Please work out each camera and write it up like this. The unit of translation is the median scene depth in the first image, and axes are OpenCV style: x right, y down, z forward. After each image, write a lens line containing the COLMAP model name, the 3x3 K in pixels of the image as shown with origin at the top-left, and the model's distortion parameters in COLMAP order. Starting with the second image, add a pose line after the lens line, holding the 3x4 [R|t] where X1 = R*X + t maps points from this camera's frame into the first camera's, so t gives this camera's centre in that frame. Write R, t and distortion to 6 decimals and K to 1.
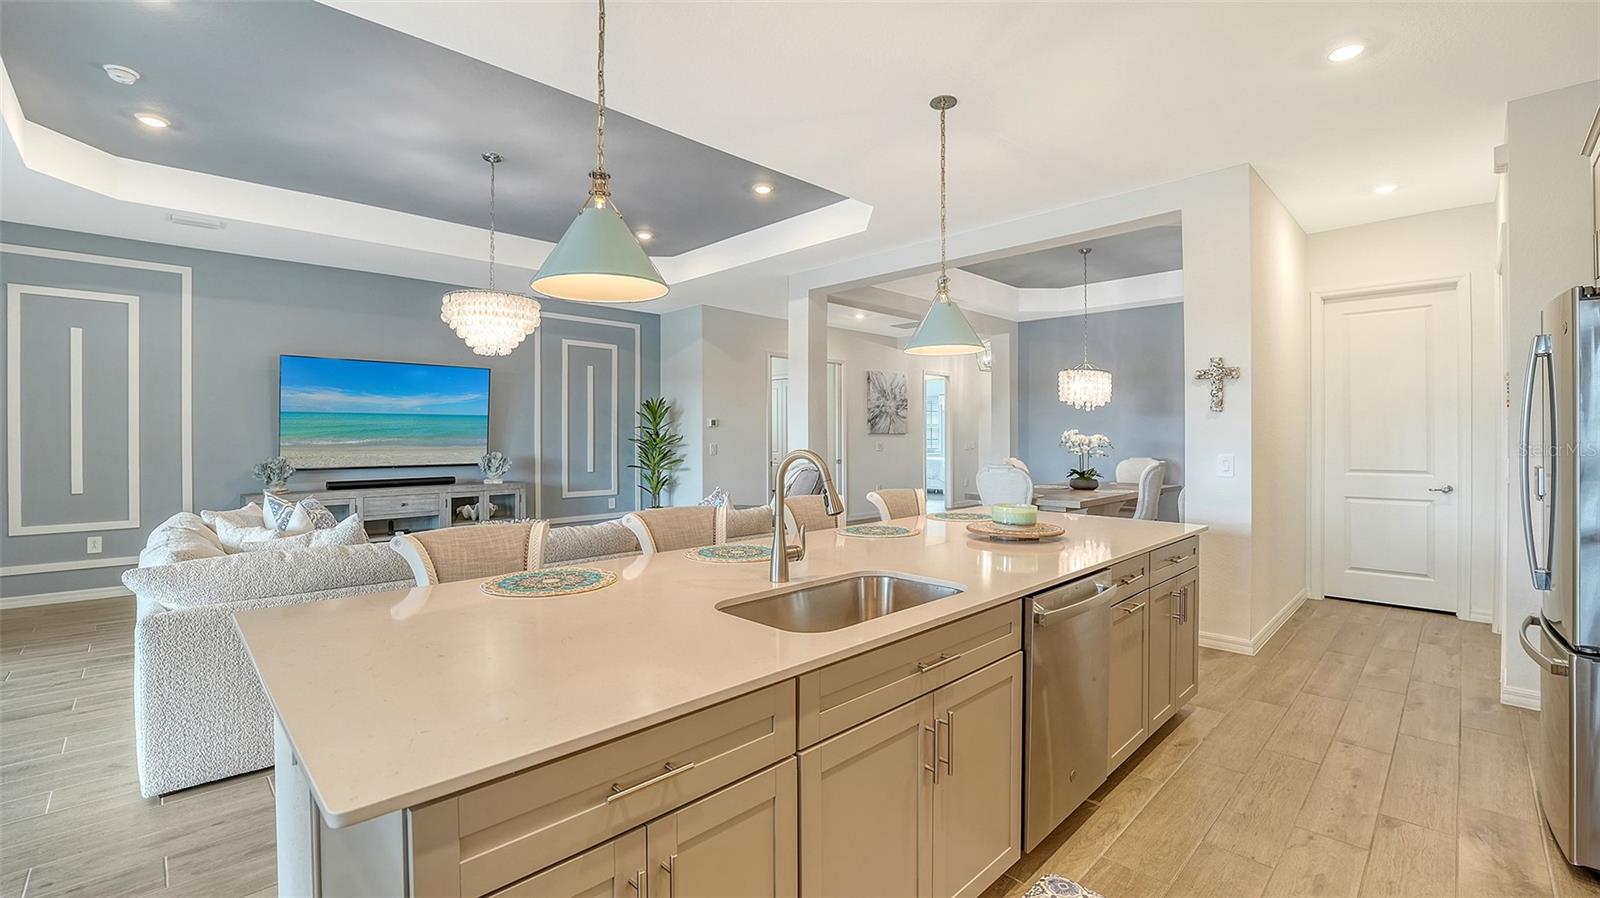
lens RADIAL K [[663.5, 0, 801.8], [0, 663.5, 448.5], [0, 0, 1]] dist [-0.001721, -0.000052]
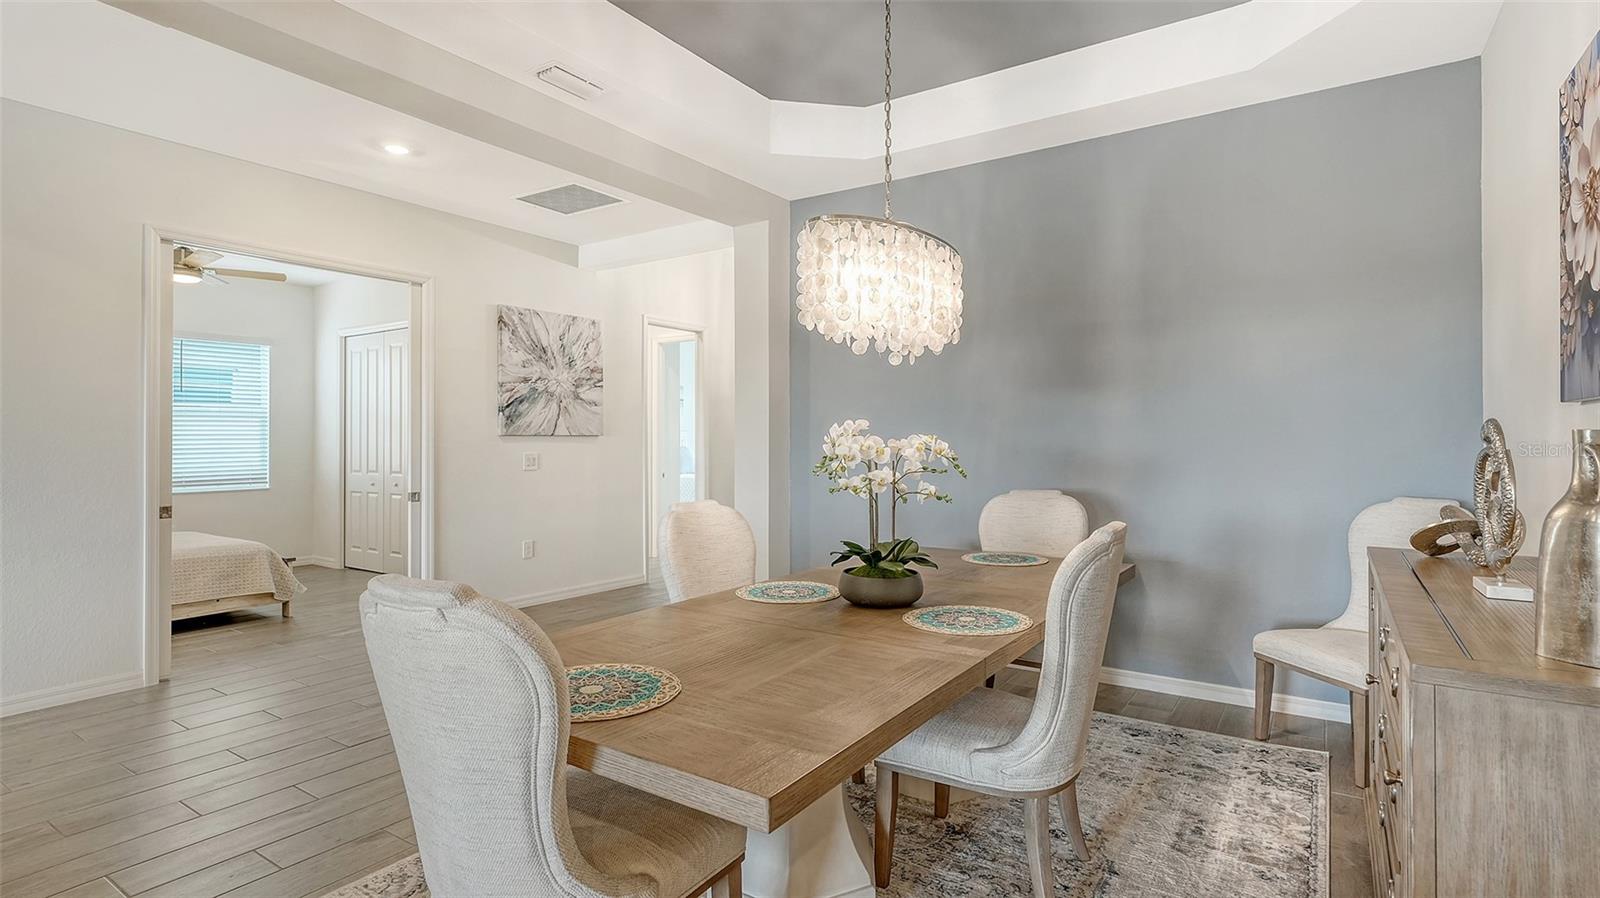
lens RADIAL K [[784.7, 0, 798.2], [0, 784.7, 444.5], [0, 0, 1]] dist [-0.005483, -0.001134]
pose [[0.979419, -0.005016, 0.201777, 0.196532], [0.007530, 0.999903, -0.011698, -0.007635], [-0.201699, 0.012977, 0.979362, 0.402583]]
